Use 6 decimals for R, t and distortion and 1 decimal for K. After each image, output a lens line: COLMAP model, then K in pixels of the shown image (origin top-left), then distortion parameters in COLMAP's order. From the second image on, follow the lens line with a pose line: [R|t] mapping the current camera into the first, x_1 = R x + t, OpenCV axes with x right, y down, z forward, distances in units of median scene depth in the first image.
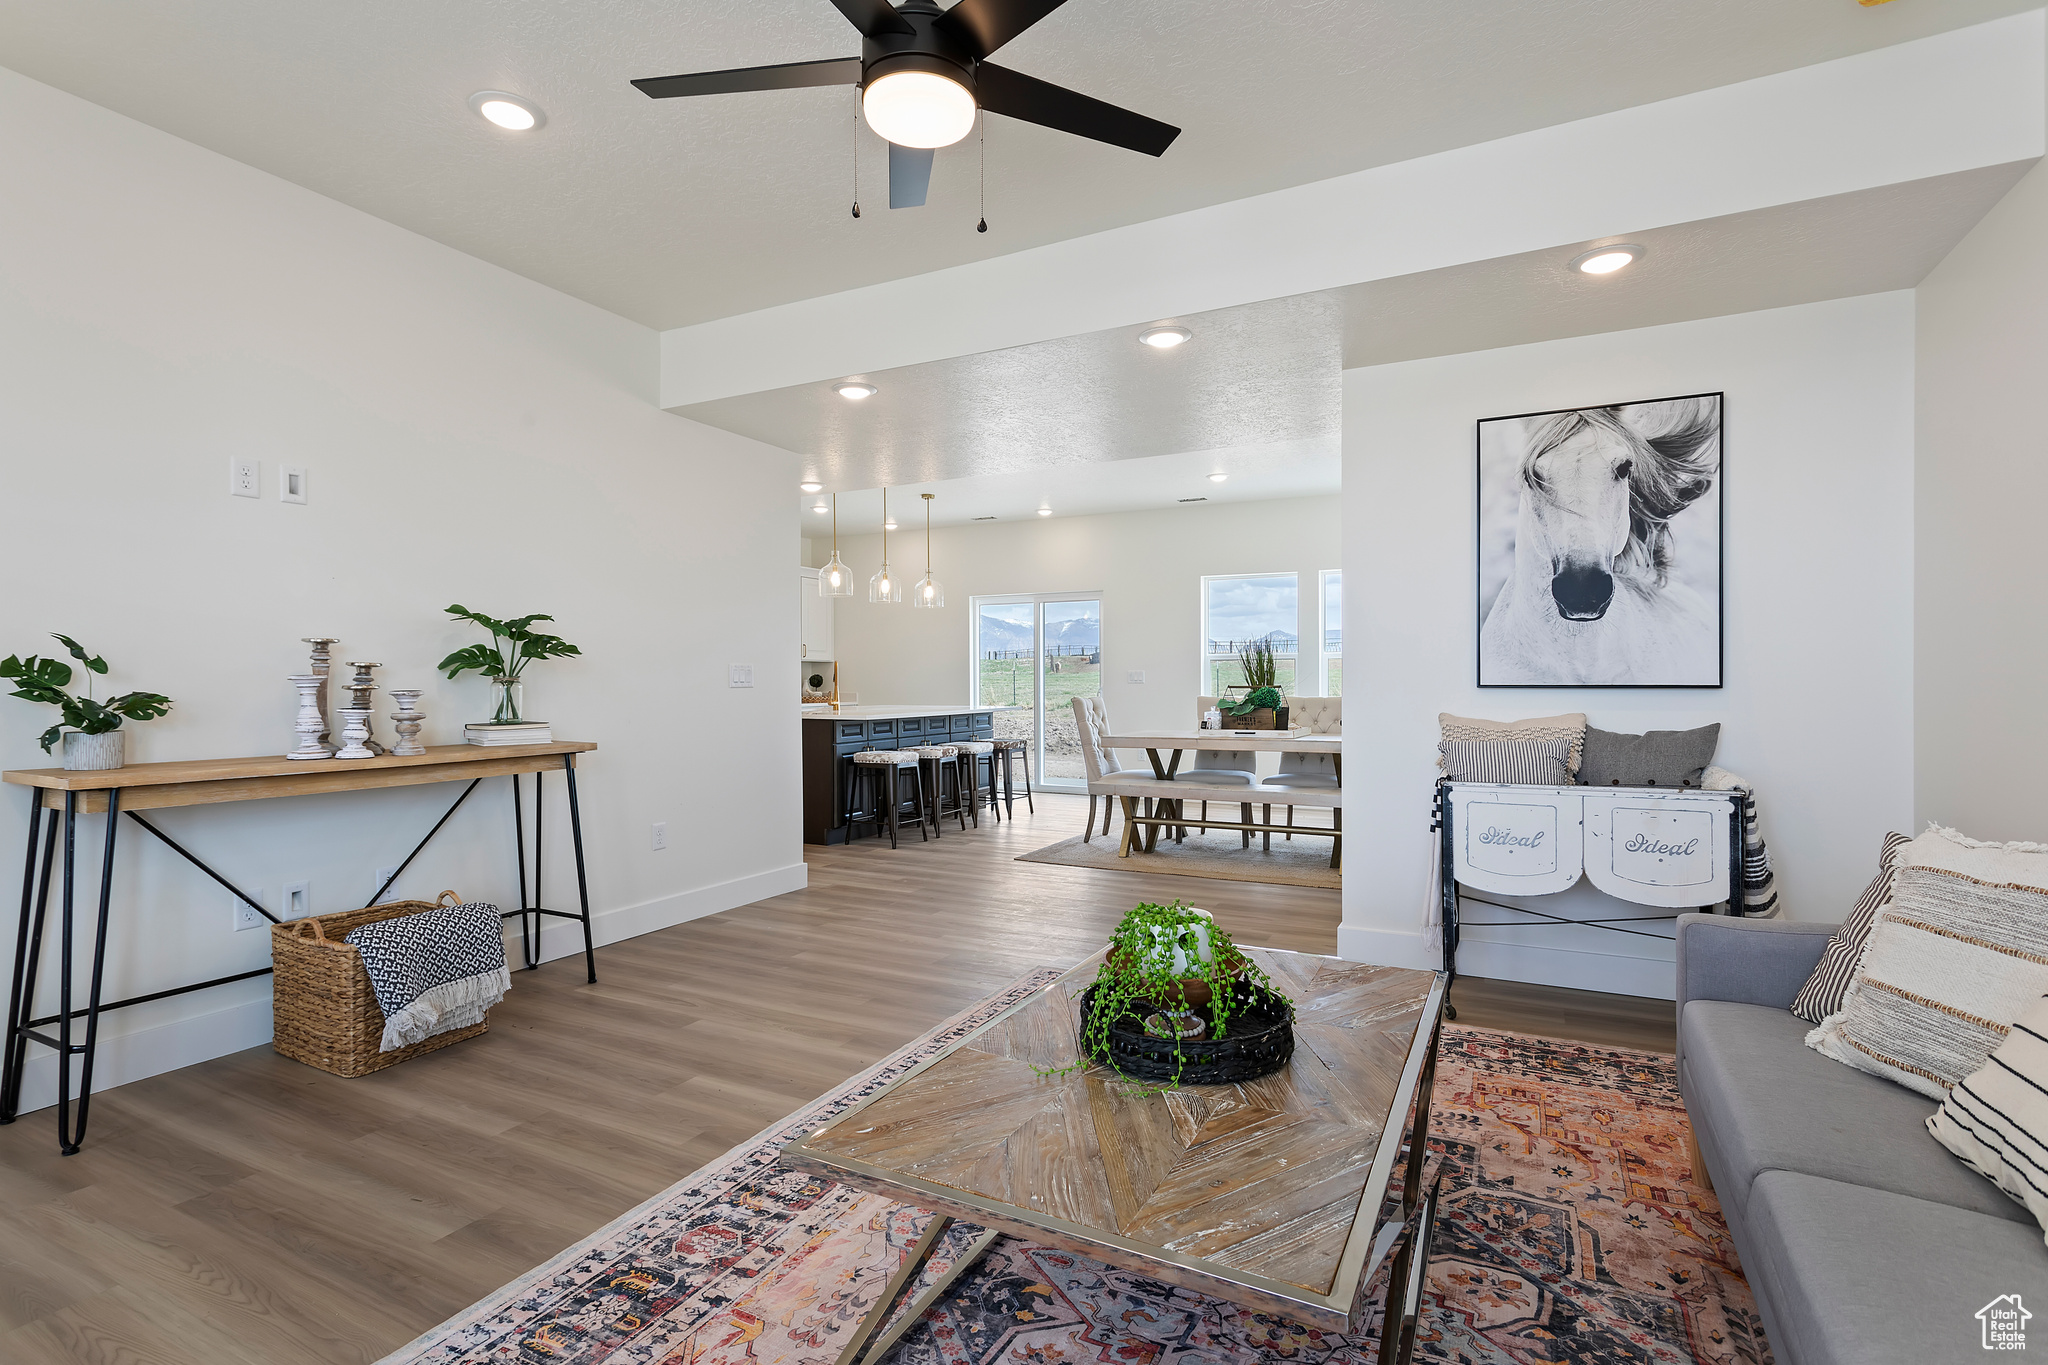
lens RADIAL K [[982.5, 0, 995.5], [0, 982.5, 675.1], [0, 0, 1]] dist [0.001361, 0.002245]
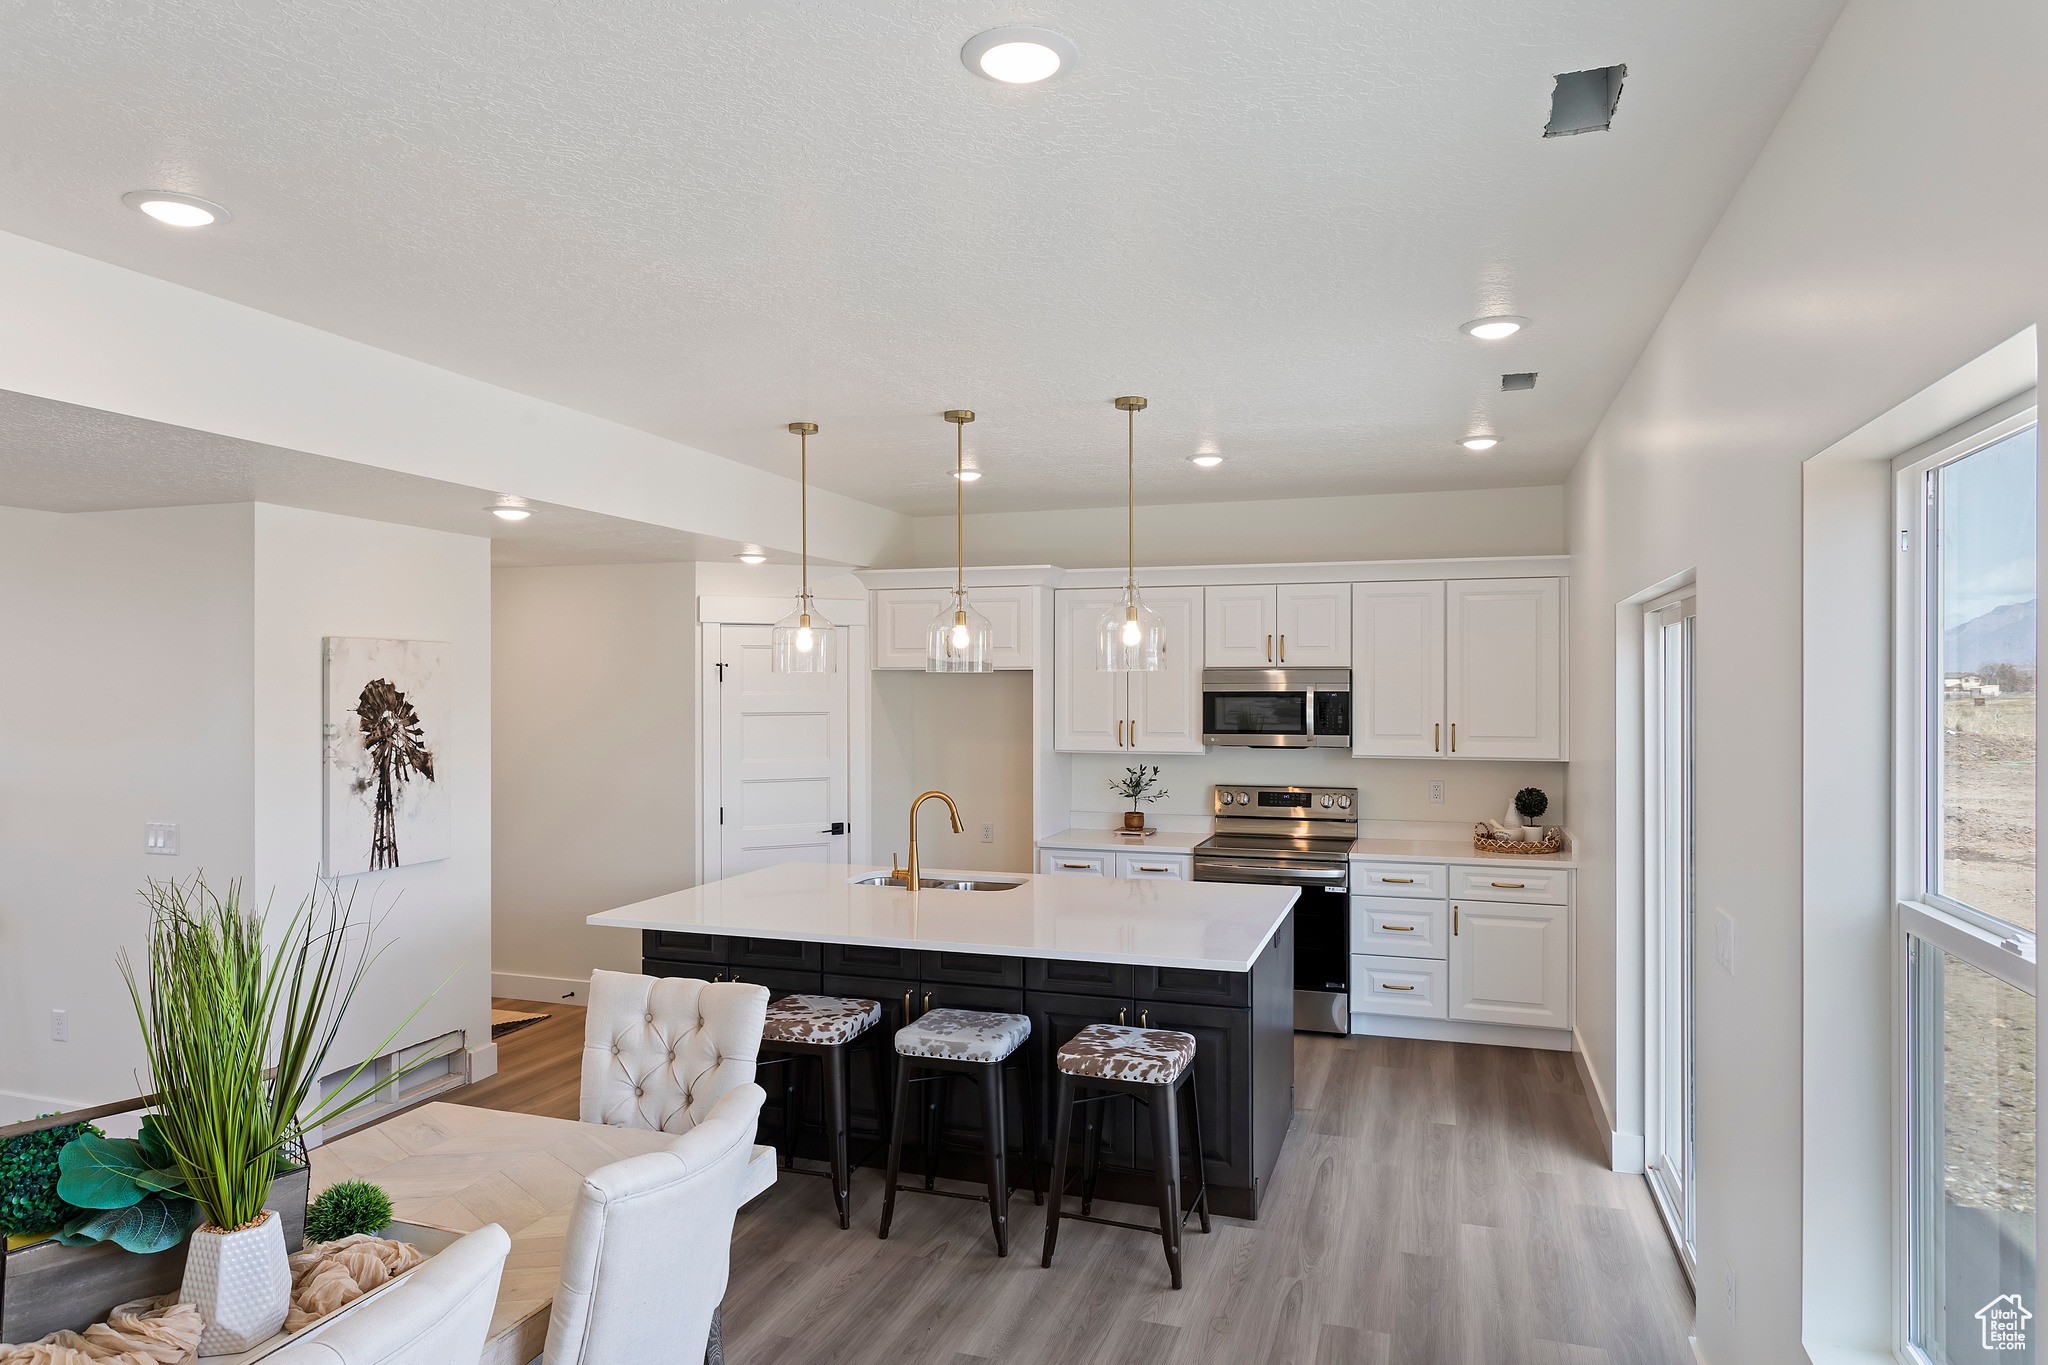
lens RADIAL K [[1234.5, 0, 1023.7], [0, 1234.5, 691.9], [0, 0, 1]] dist [-0.009549, -0.000791]
pose [[0.167134, 0.006037, -0.985916, 1.026760], [0.003375, 0.999972, 0.006695, -0.152366], [0.985928, -0.004447, 0.167109, 2.058855]]
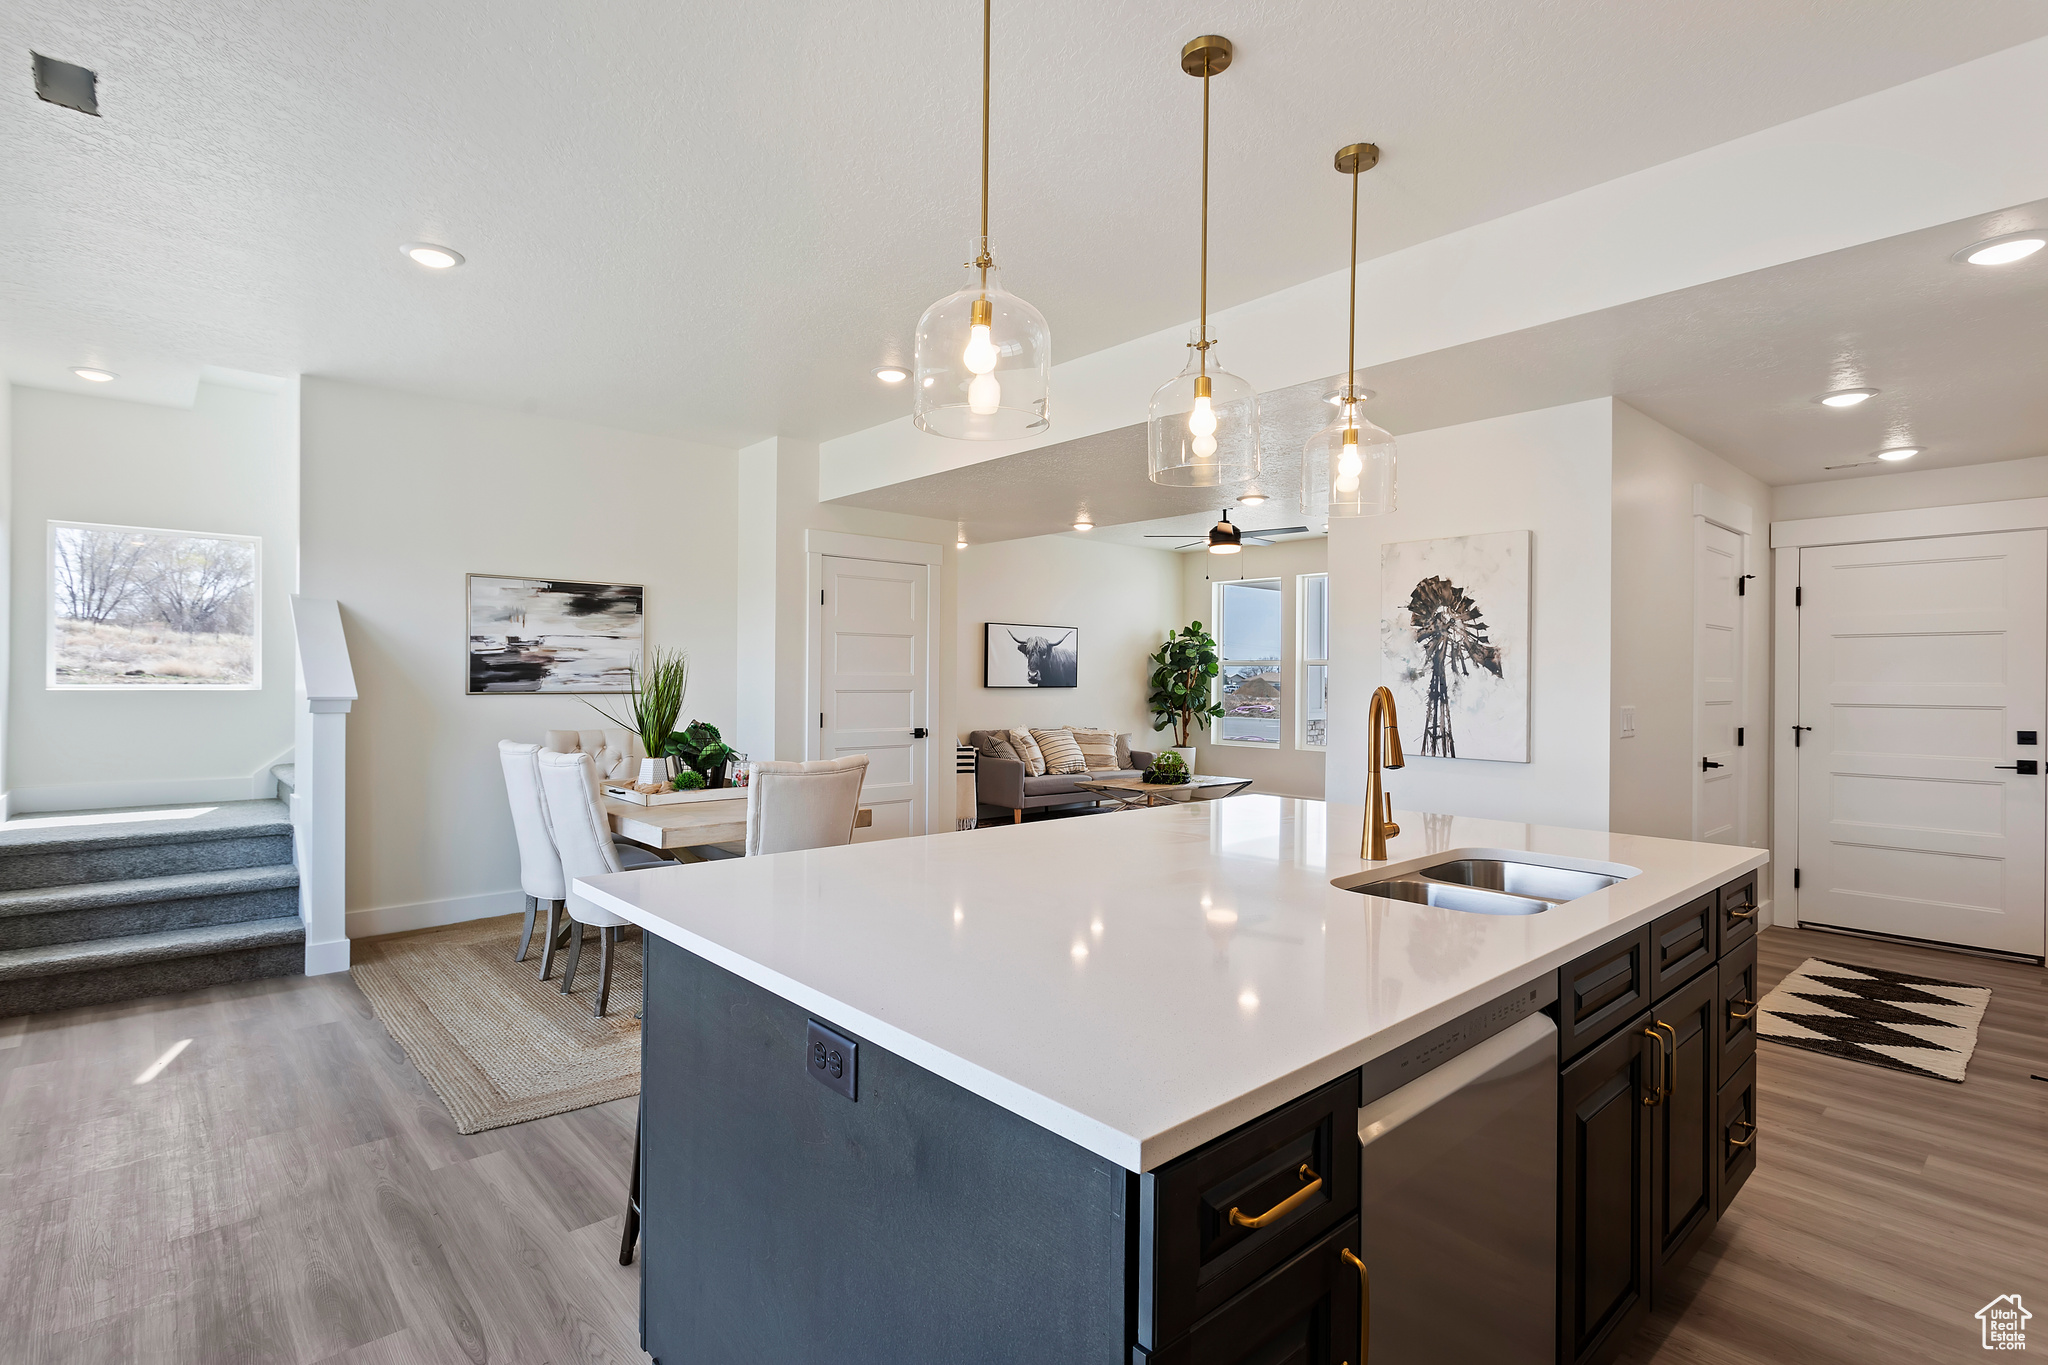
lens RADIAL K [[982.5, 0, 1004.1], [0, 982.5, 682.7], [0, 0, 1]] dist [0.001361, 0.002245]
pose [[-0.938014, -0.004226, 0.346571, -0.345592], [-0.005852, 0.999976, -0.003643, -0.029546], [-0.346547, -0.005445, -0.938017, 2.833547]]
